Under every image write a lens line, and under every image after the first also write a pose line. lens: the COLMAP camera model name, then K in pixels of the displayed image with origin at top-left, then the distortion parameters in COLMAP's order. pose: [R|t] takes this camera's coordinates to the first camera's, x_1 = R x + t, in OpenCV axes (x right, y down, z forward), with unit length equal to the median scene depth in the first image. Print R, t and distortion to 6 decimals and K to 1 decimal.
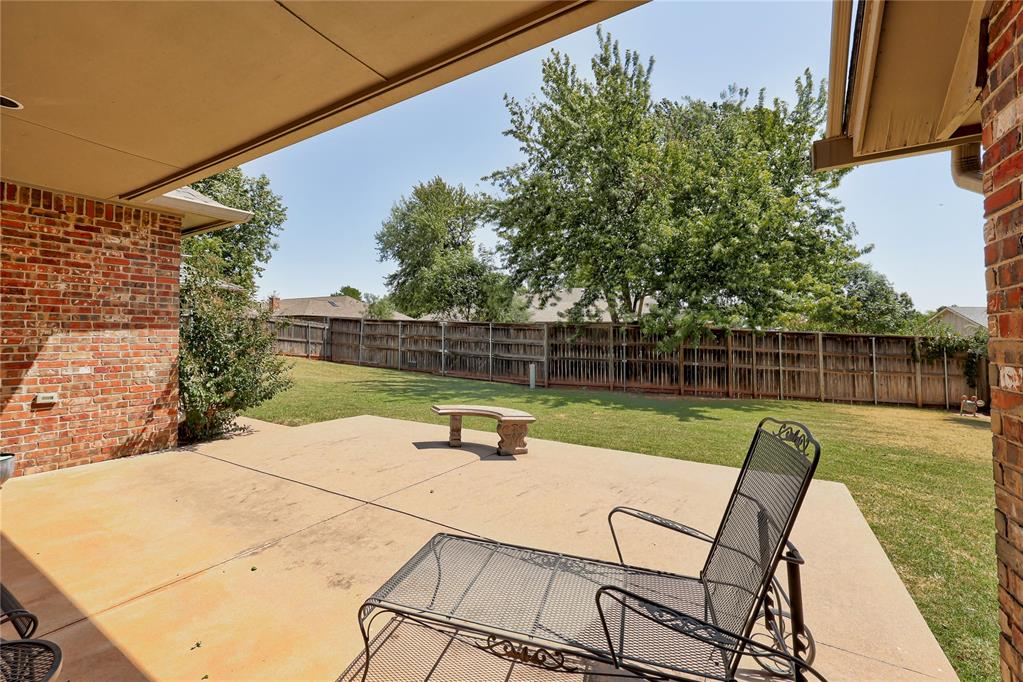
lens RADIAL K [[412.3, 0, 521.2], [0, 412.3, 327.0], [0, 0, 1]] dist [-0.000962, 0.000317]
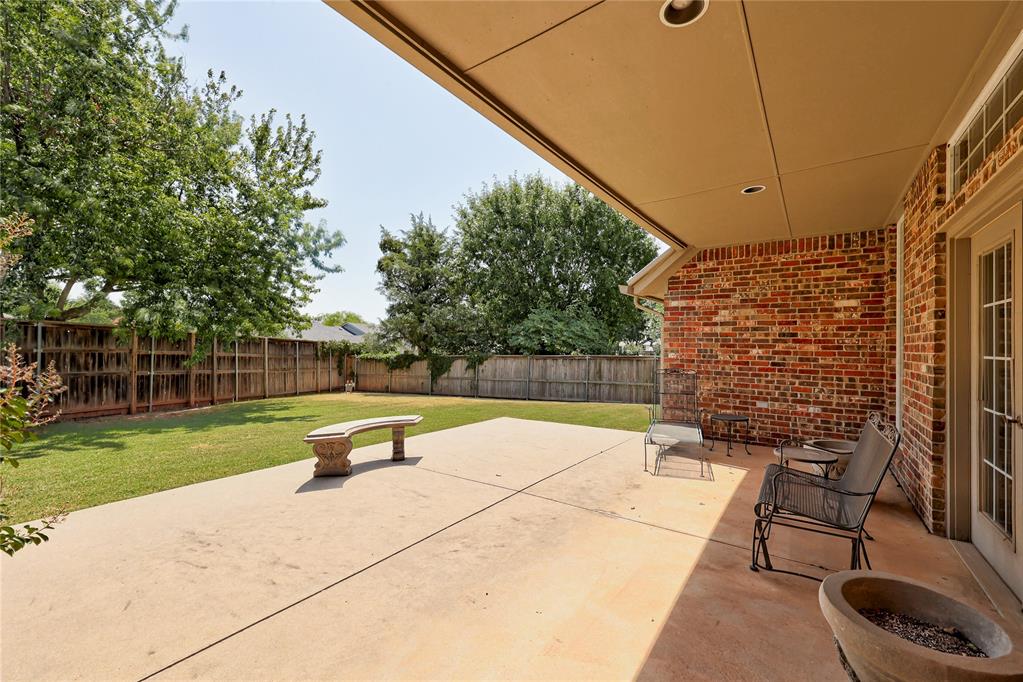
lens RADIAL K [[412.3, 0, 521.2], [0, 412.3, 327.0], [0, 0, 1]] dist [-0.000962, 0.000317]
pose [[0.092884, 0.040412, 0.994856, -0.335466], [-0.033887, 0.998725, -0.037405, 0.003794], [-0.995100, -0.030239, 0.094136, 0.199676]]
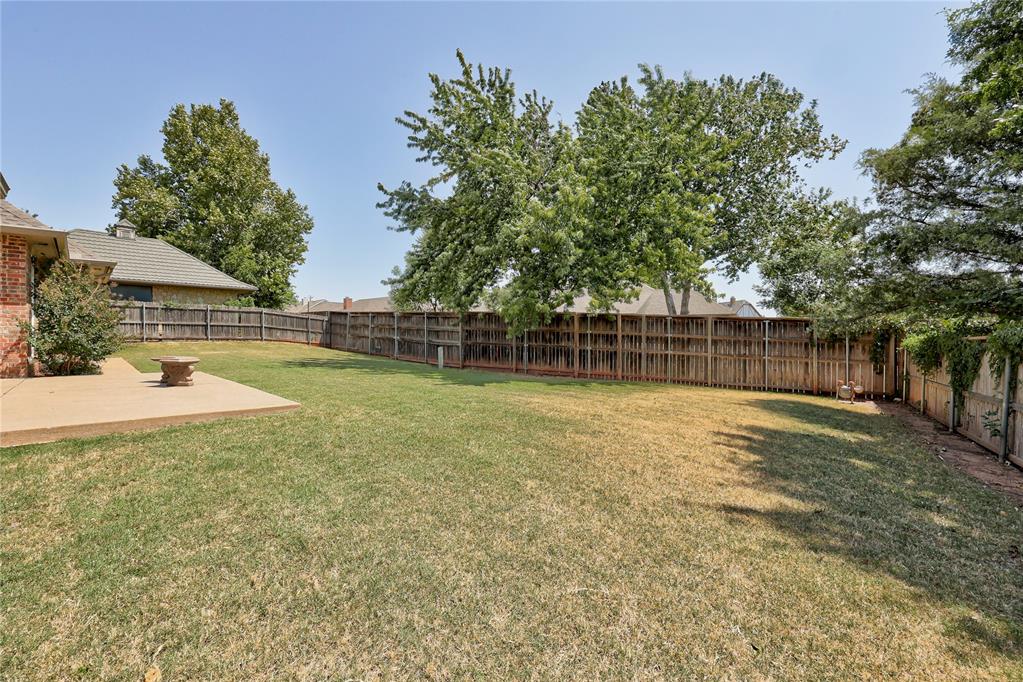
lens RADIAL K [[427.8, 0, 548.3], [0, 427.8, 341.9], [0, 0, 1]] dist [0.007820, 0.000373]
pose [[0.973987, 0.001895, -0.226597, 0.582511], [0.005797, 0.999429, 0.033276, 0.038239], [0.226531, -0.033724, 0.973420, -0.077230]]
